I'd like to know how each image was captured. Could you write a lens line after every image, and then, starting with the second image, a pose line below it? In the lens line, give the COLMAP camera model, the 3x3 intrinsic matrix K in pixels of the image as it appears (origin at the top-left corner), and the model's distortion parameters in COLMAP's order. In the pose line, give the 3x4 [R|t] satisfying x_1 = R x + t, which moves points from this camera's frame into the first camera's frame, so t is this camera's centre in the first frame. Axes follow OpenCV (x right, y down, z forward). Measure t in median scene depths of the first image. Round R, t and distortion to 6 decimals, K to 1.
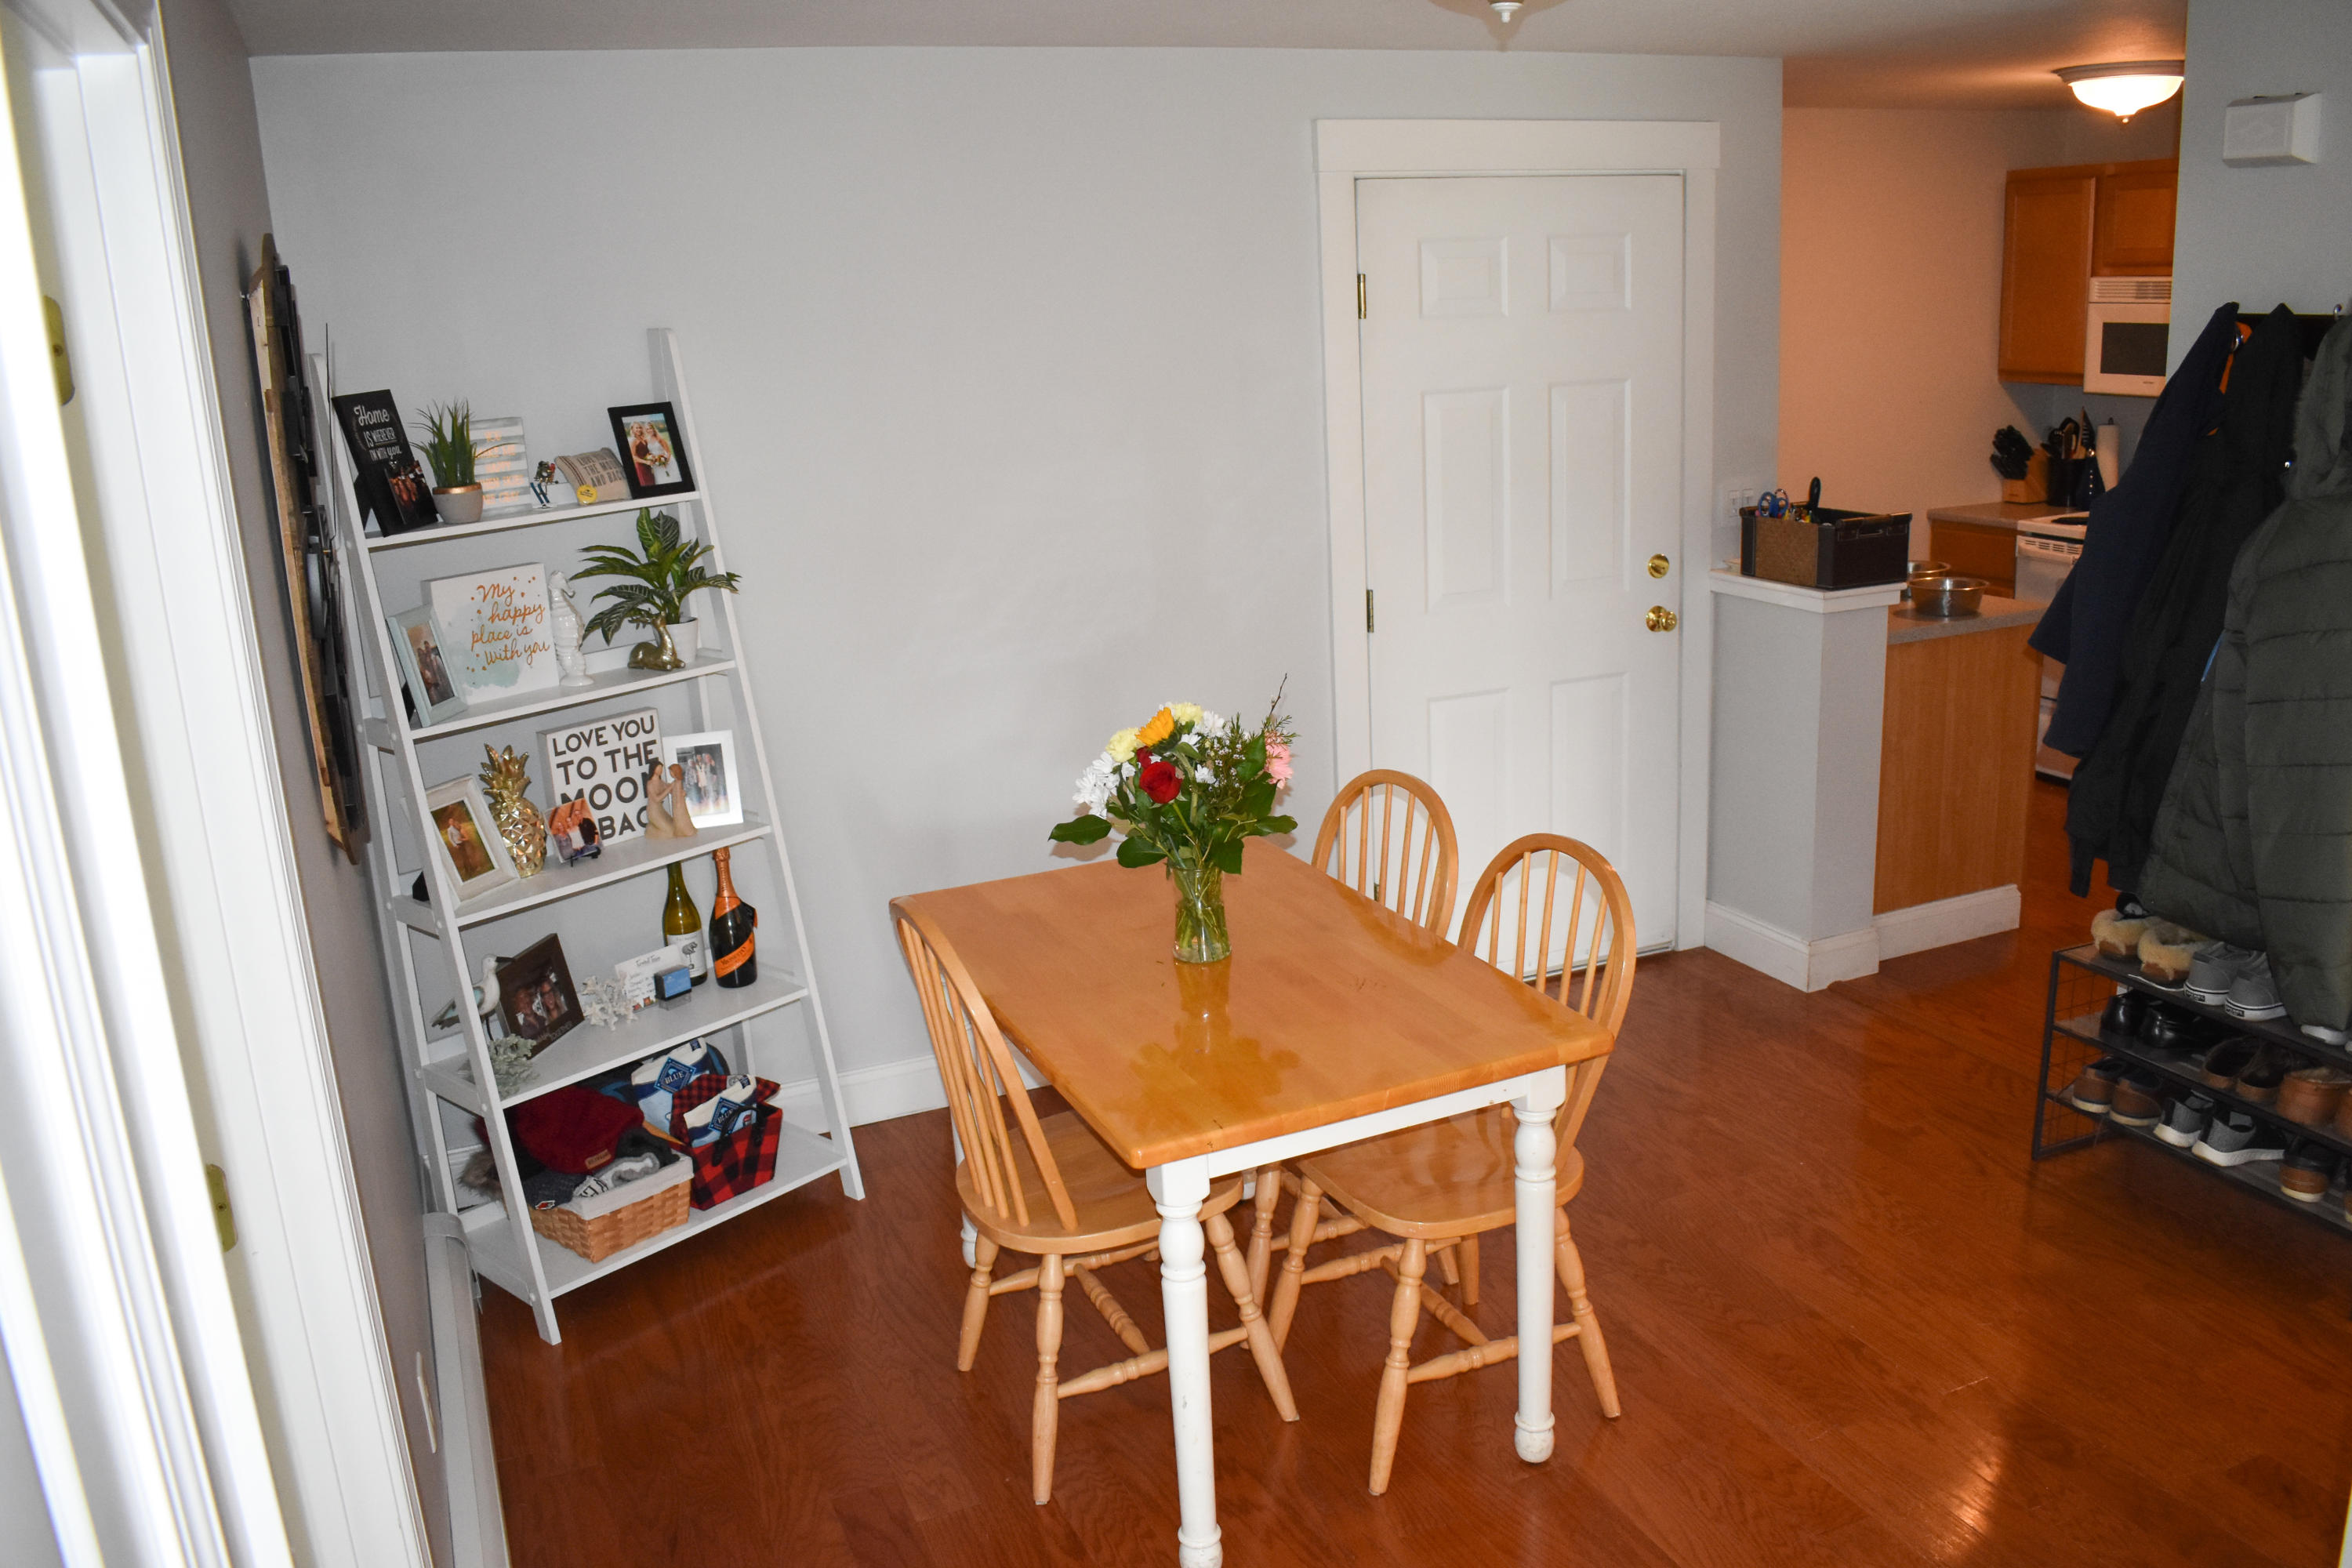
lens RADIAL K [[1876.8, 0, 1200.0], [0, 1876.8, 793.9], [0, 0, 1]] dist [-0.076767, -0.010430]
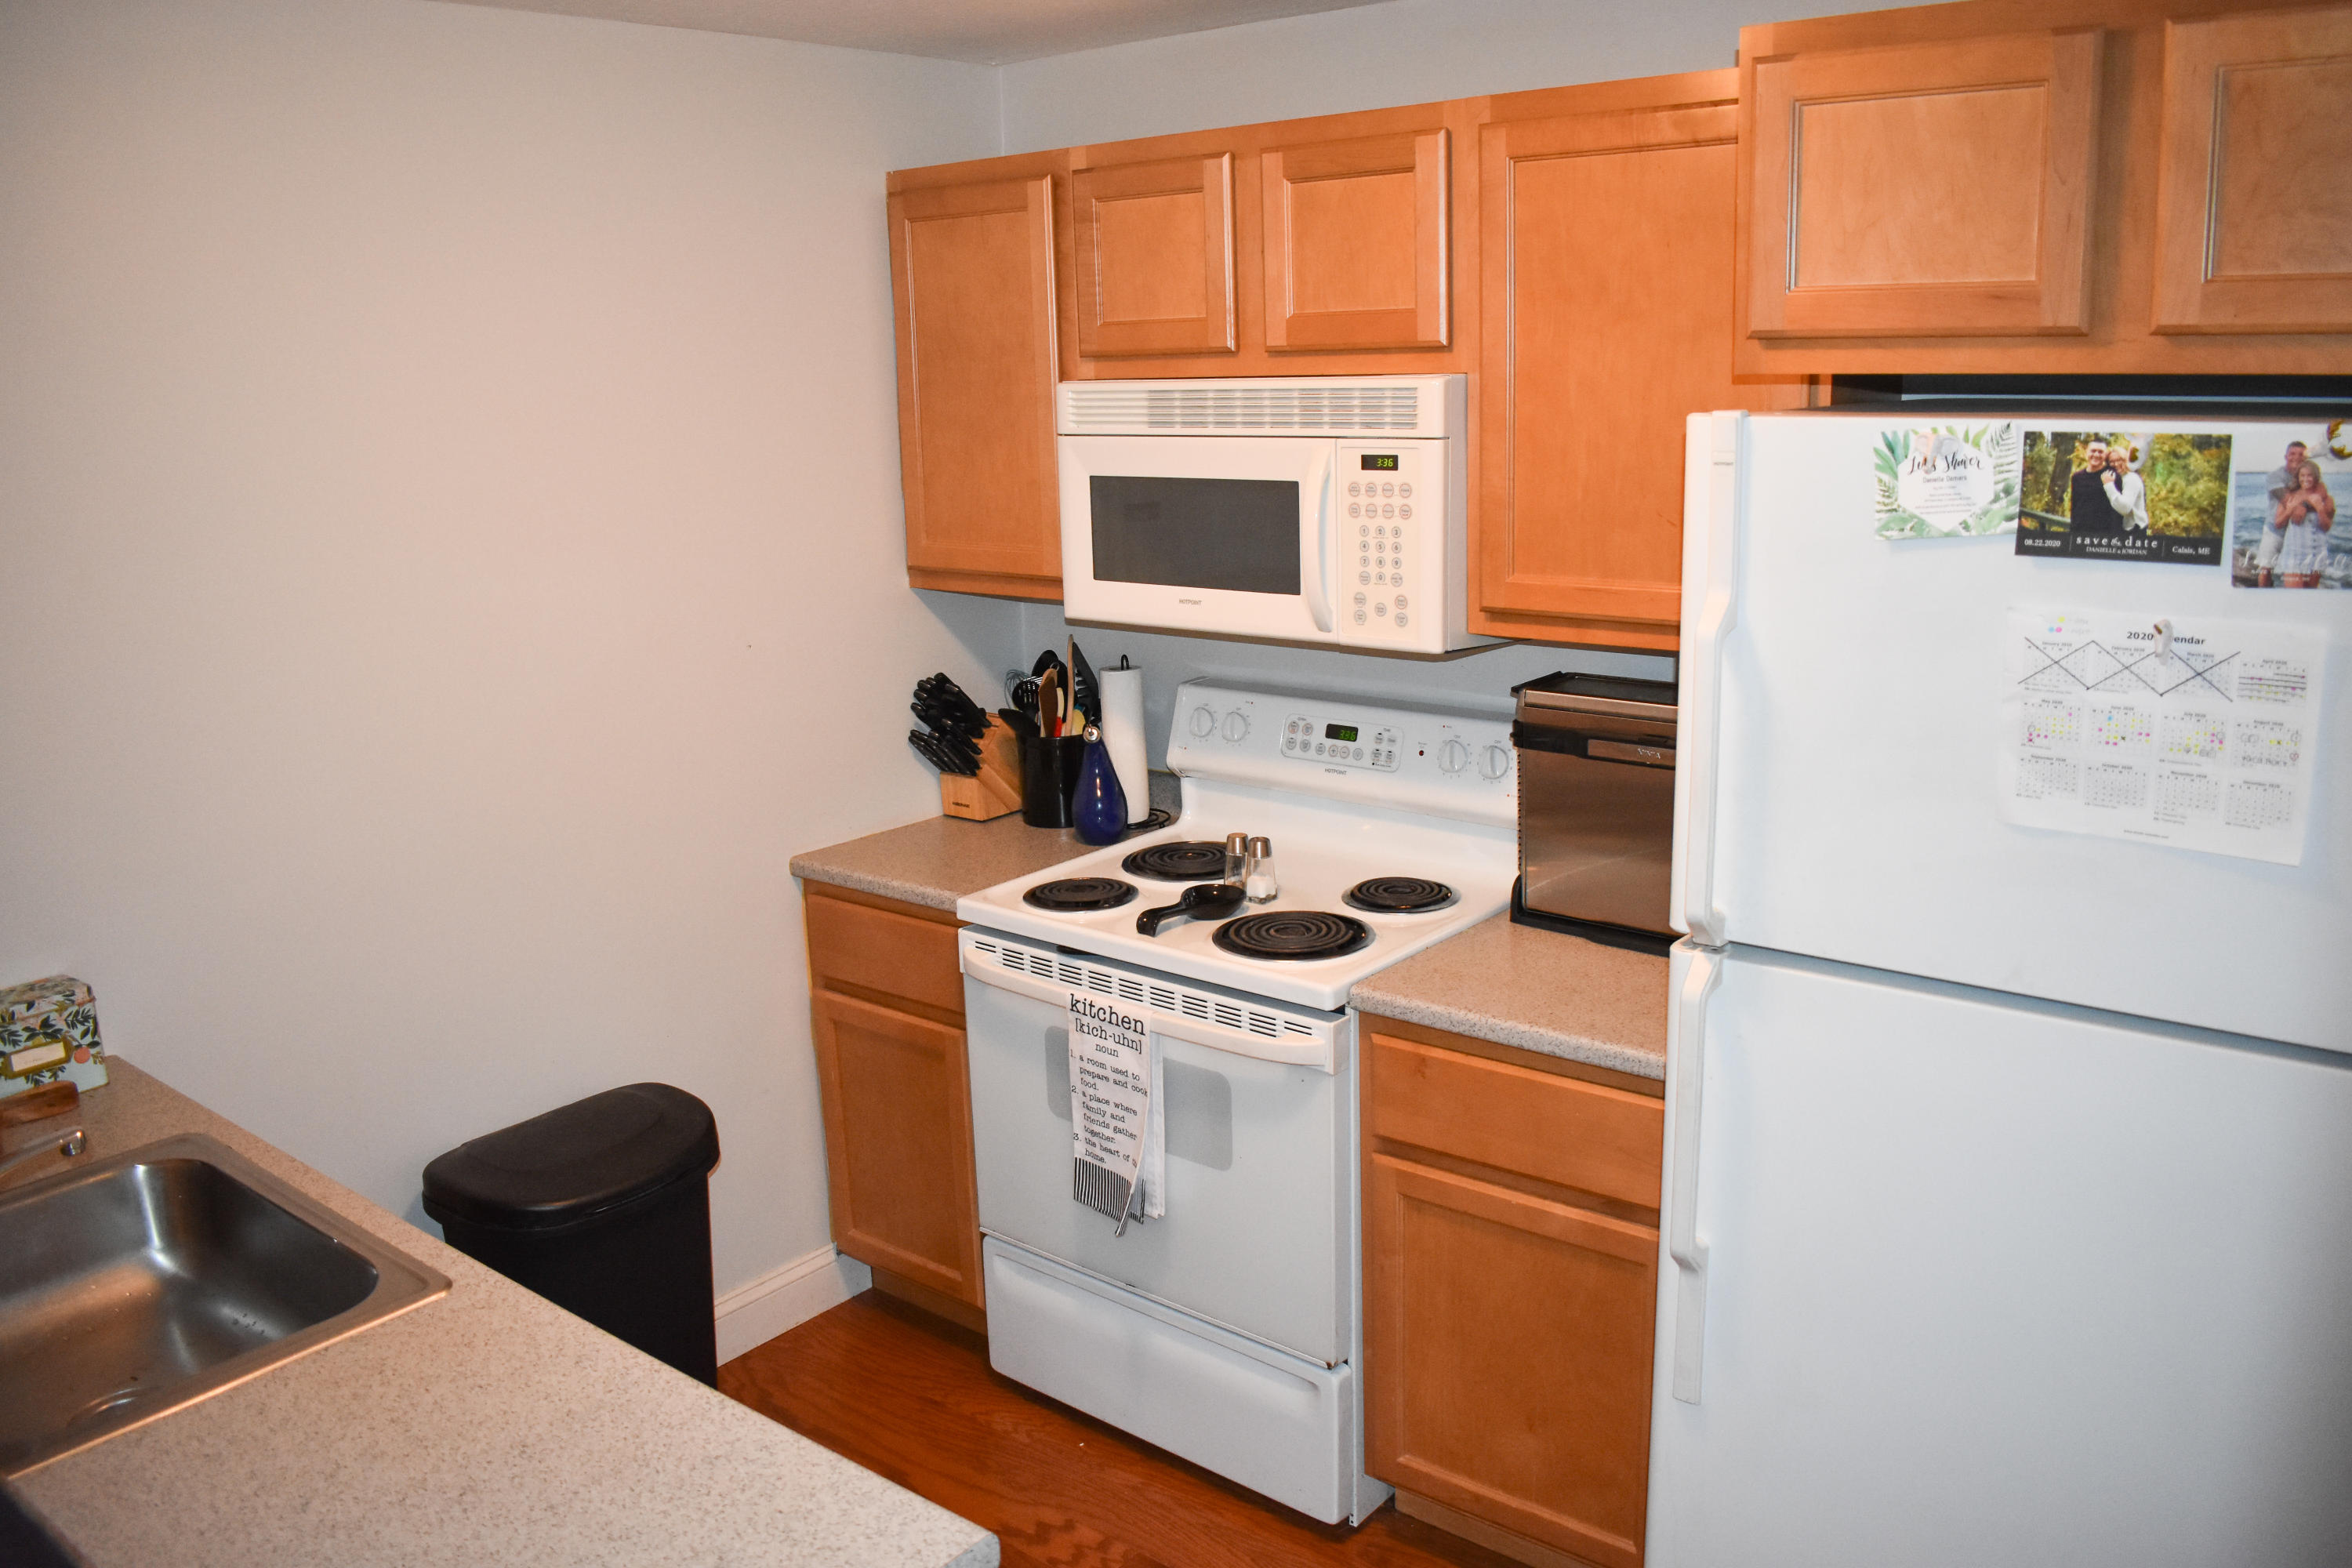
lens RADIAL K [[1876.8, 0, 1173.9], [0, 1876.8, 778.3], [0, 0, 1]] dist [-0.076767, -0.010430]
pose [[0.891662, -0.078991, 0.445757, 0.333085], [0.104768, 0.993934, -0.033439, -0.184955], [-0.440412, 0.076518, 0.894529, 0.644197]]
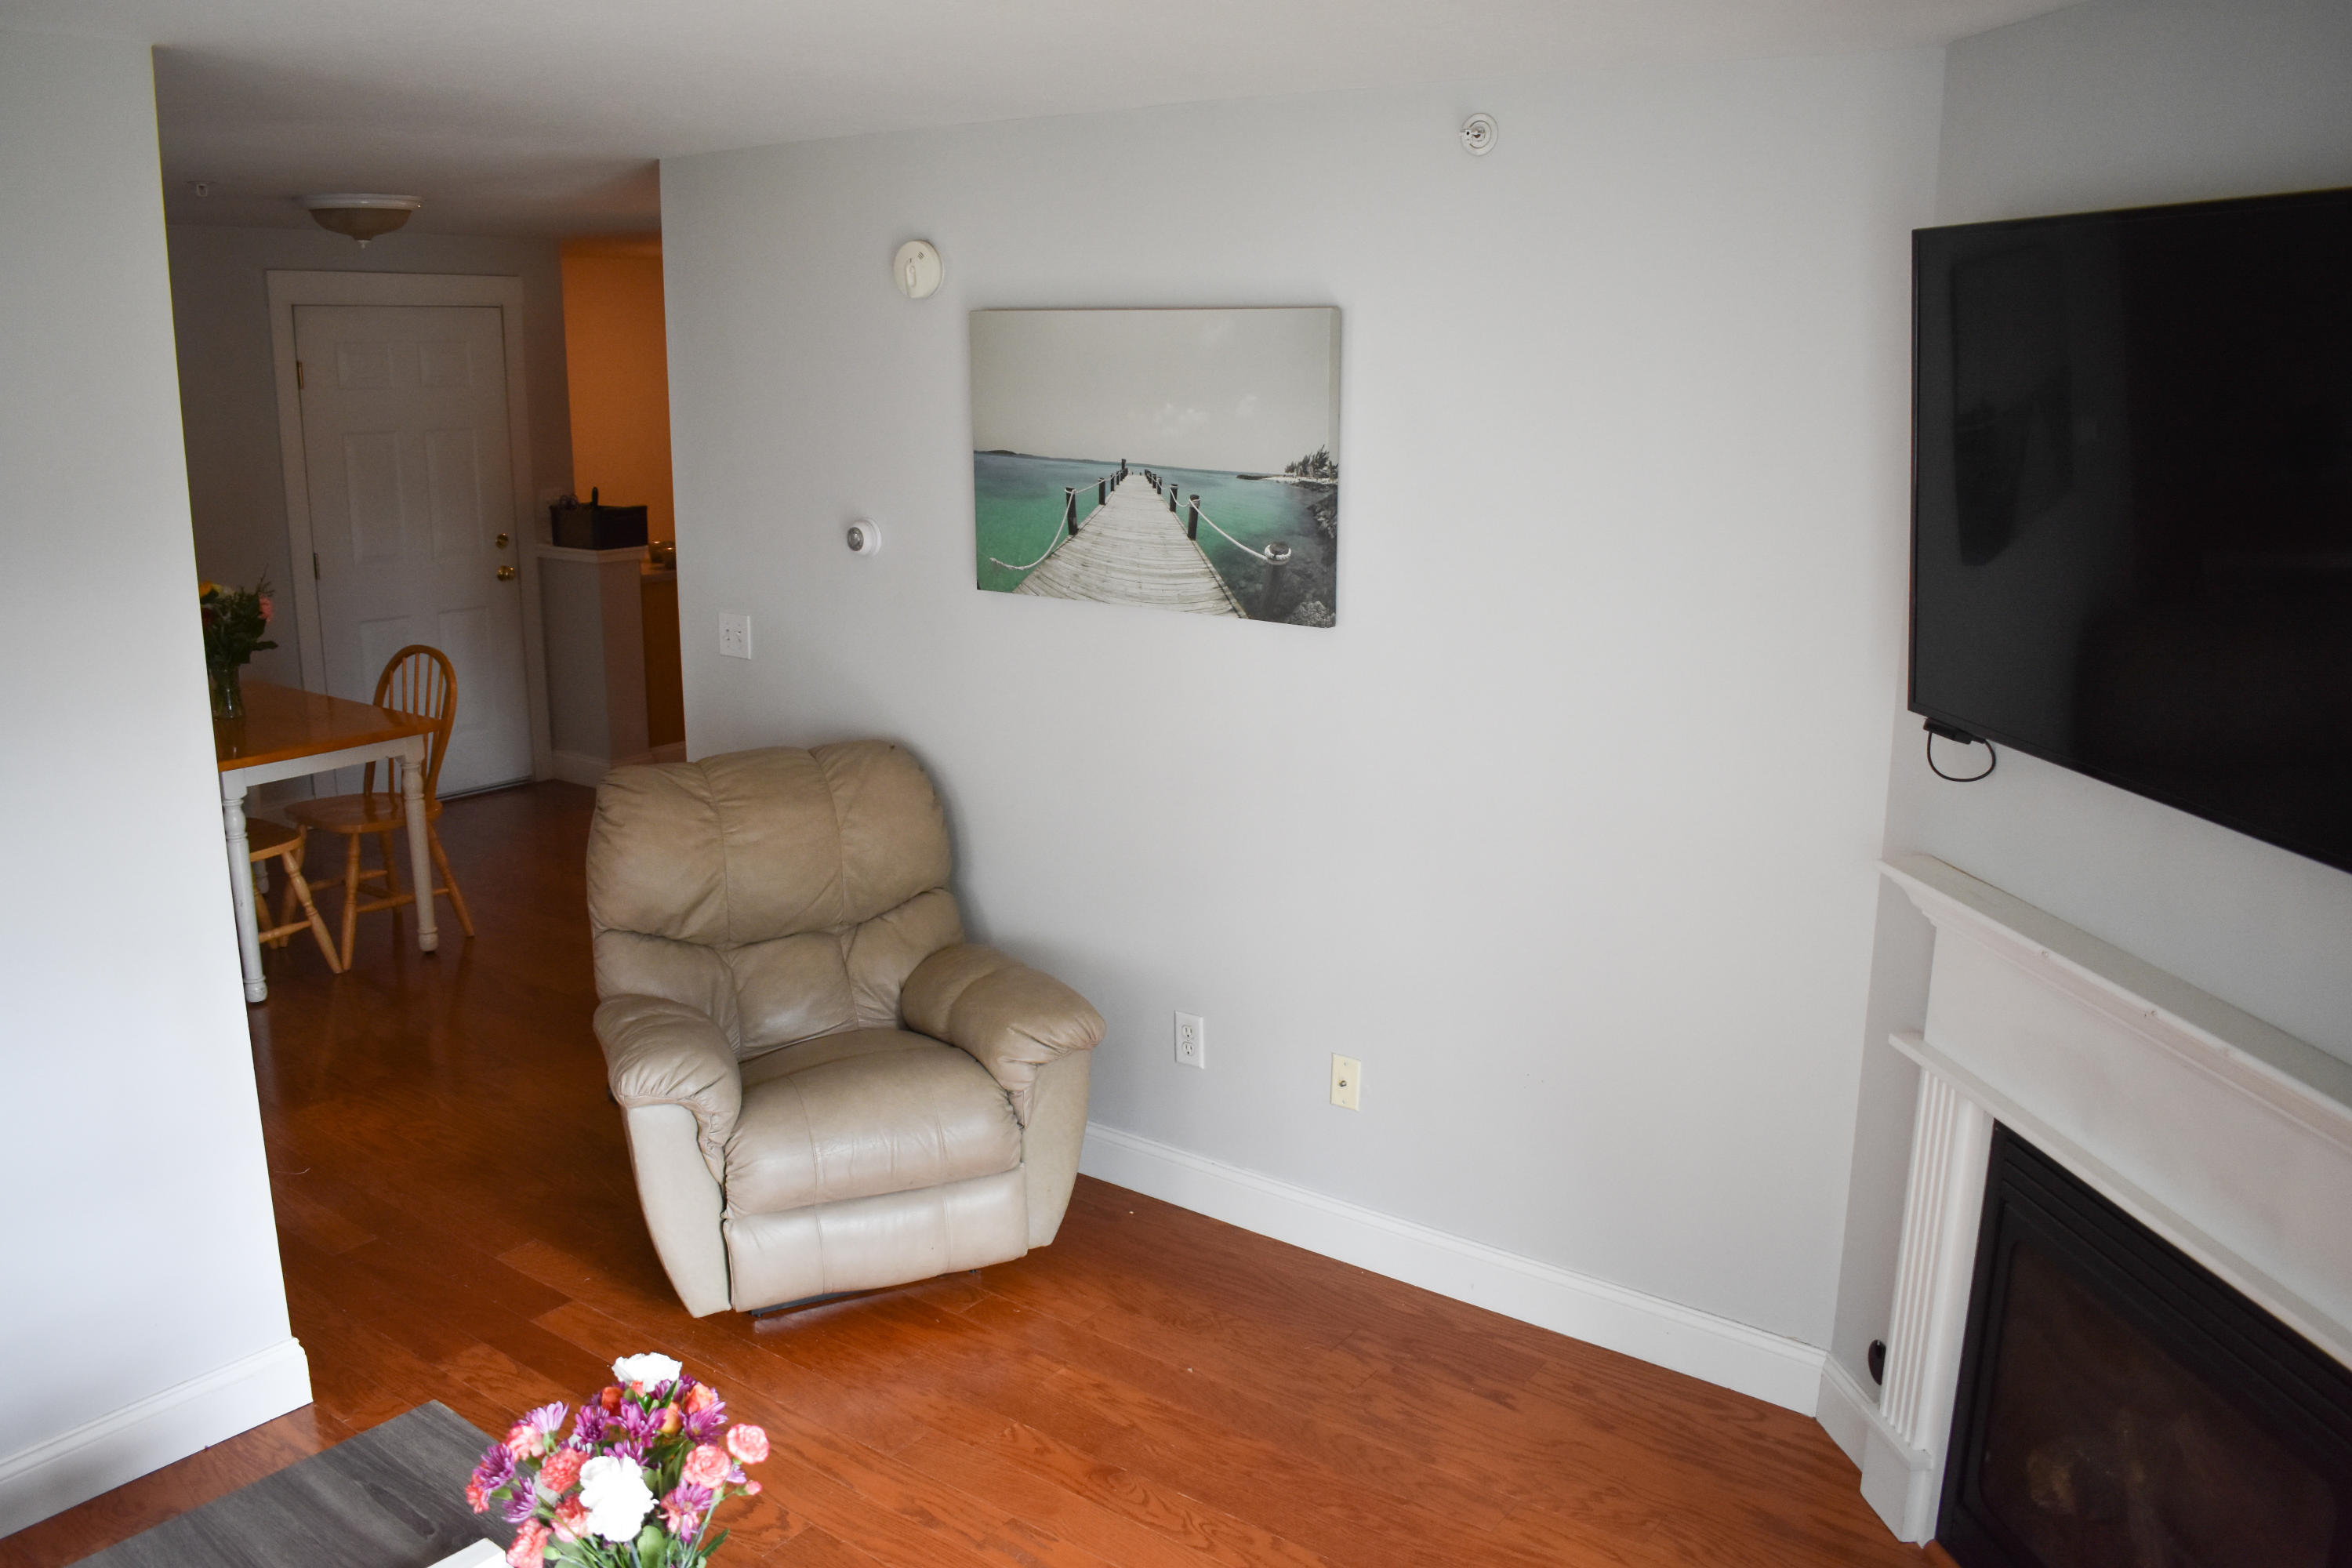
lens RADIAL K [[1876.8, 0, 1162.9], [0, 1876.8, 793.4], [0, 0, 1]] dist [-0.076767, -0.010430]
pose [[0.872792, -0.064096, 0.483865, -0.067627], [0.087295, 0.995855, -0.025545, 0.250664], [-0.480222, 0.064535, 0.874770, -0.912137]]
